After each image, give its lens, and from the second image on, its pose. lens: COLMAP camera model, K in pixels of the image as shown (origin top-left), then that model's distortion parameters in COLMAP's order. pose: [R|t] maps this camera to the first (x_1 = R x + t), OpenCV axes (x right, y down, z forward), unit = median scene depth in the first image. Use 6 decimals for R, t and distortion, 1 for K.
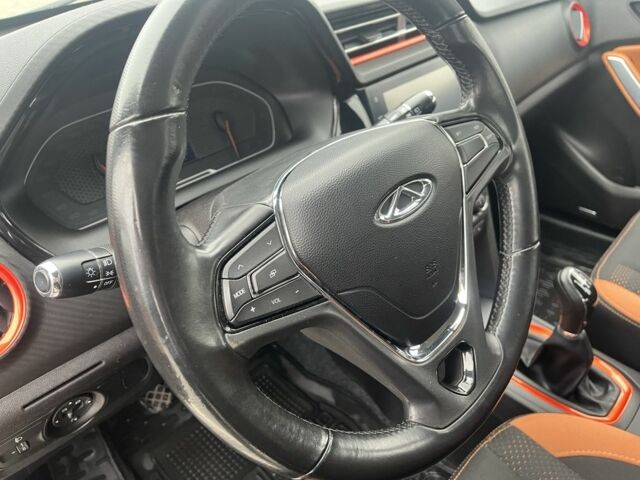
lens RADIAL K [[499.5, 0, 318.7], [0, 499.5, 242.3], [0, 0, 1]] dist [0.060362, -0.048802]
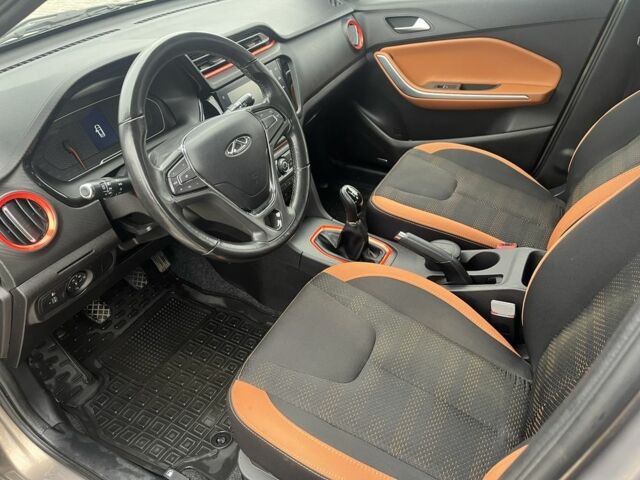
lens RADIAL K [[499.5, 0, 323.4], [0, 499.5, 237.4], [0, 0, 1]] dist [0.060362, -0.048802]
pose [[0.960095, -0.136557, 0.244067, -0.049185], [0.130509, 0.990605, 0.040861, 0.195060], [-0.247354, -0.007378, 0.968897, -0.901150]]
